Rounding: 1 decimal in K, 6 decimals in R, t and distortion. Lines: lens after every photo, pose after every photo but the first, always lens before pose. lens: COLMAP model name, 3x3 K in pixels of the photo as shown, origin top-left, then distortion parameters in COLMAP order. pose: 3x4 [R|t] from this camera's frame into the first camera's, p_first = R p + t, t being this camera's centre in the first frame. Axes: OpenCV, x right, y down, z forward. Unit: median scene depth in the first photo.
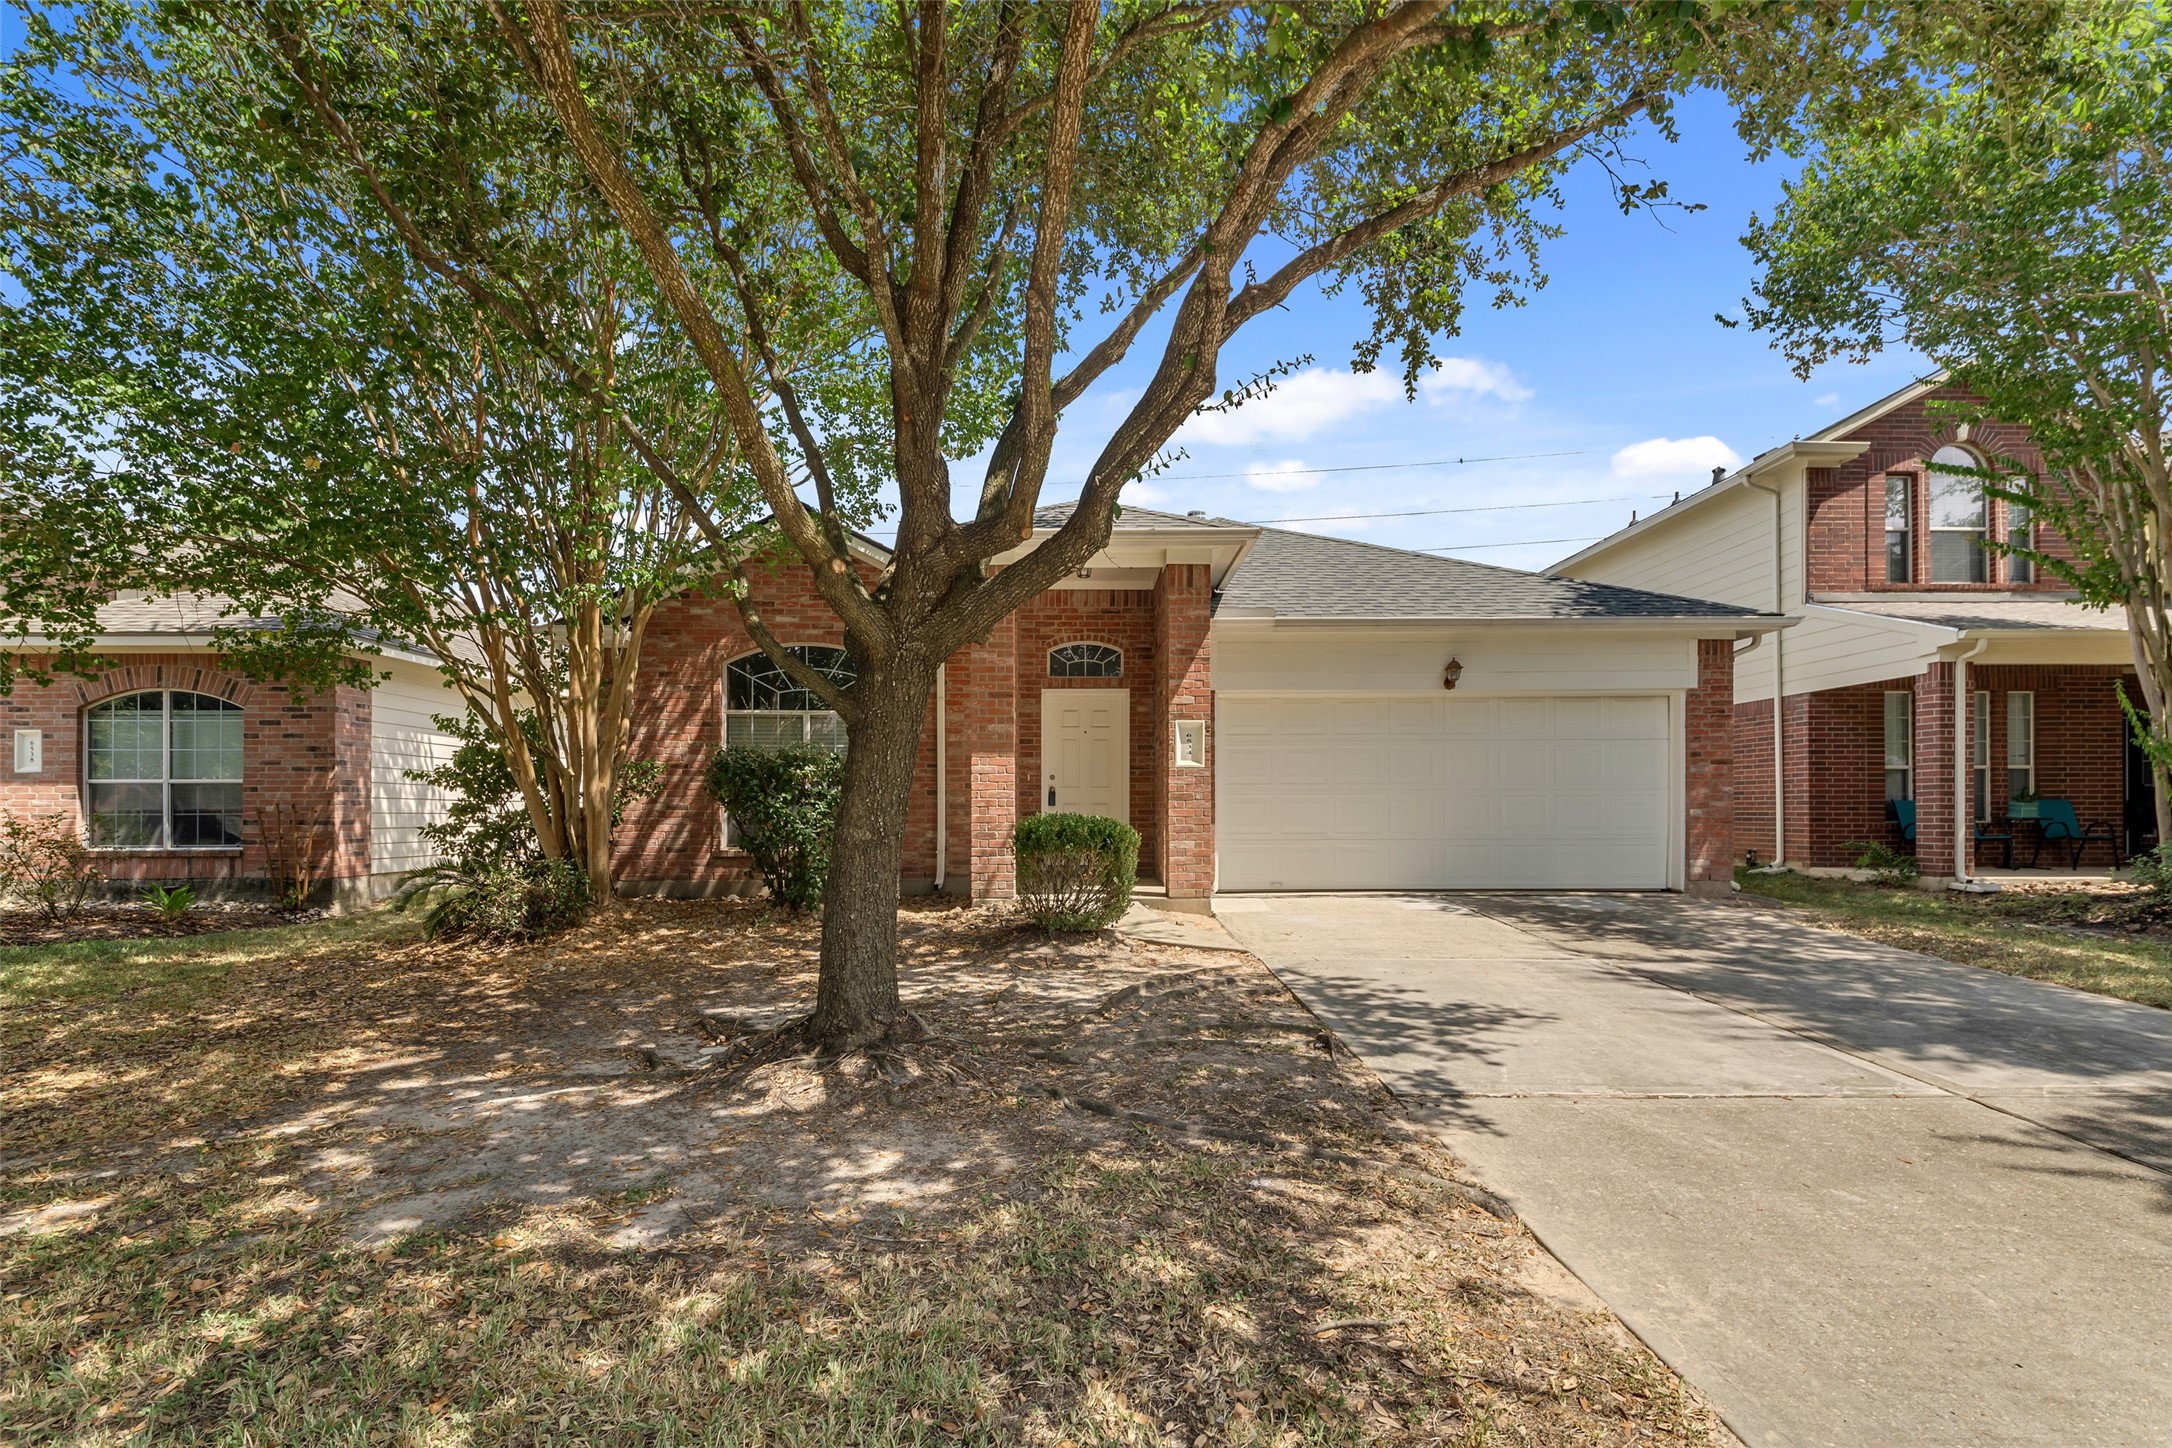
lens RADIAL K [[1084.3, 0, 1088.8], [0, 1084.3, 797.3], [0, 0, 1]] dist [0.004529, 0.000269]
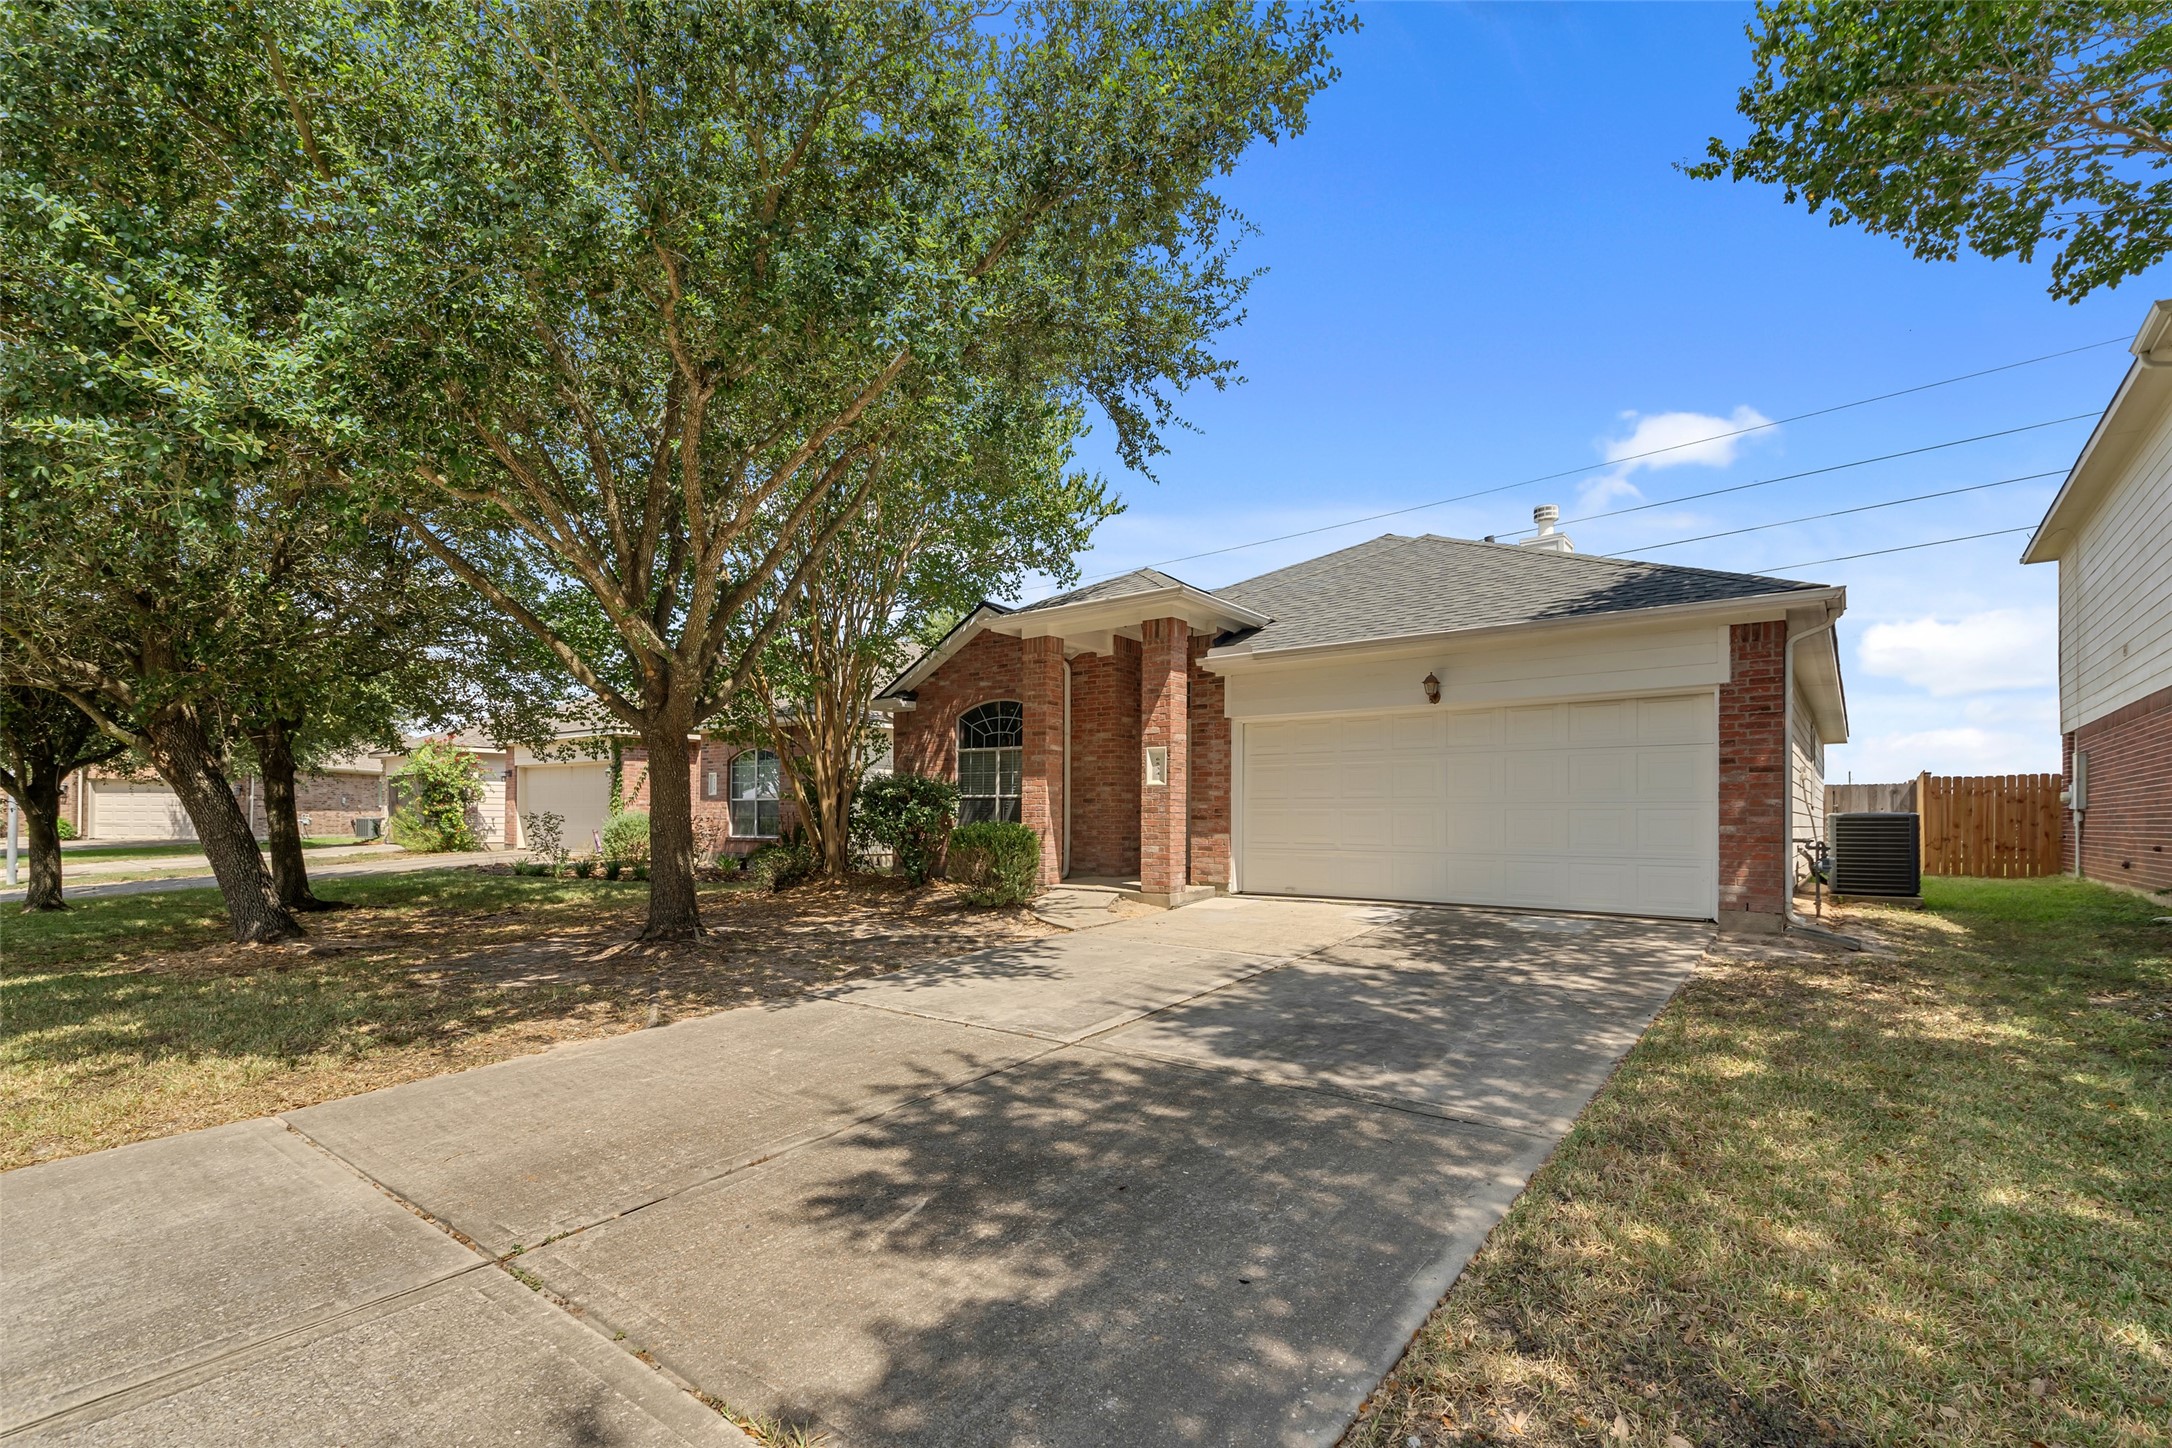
lens RADIAL K [[1084.3, 0, 1088.8], [0, 1084.3, 797.3], [0, 0, 1]] dist [0.004529, 0.000269]
pose [[0.756997, -0.007837, -0.653372, 1.374490], [-0.004703, 0.999837, -0.017441, 0.011881], [0.653402, 0.016276, 0.756836, 0.058000]]
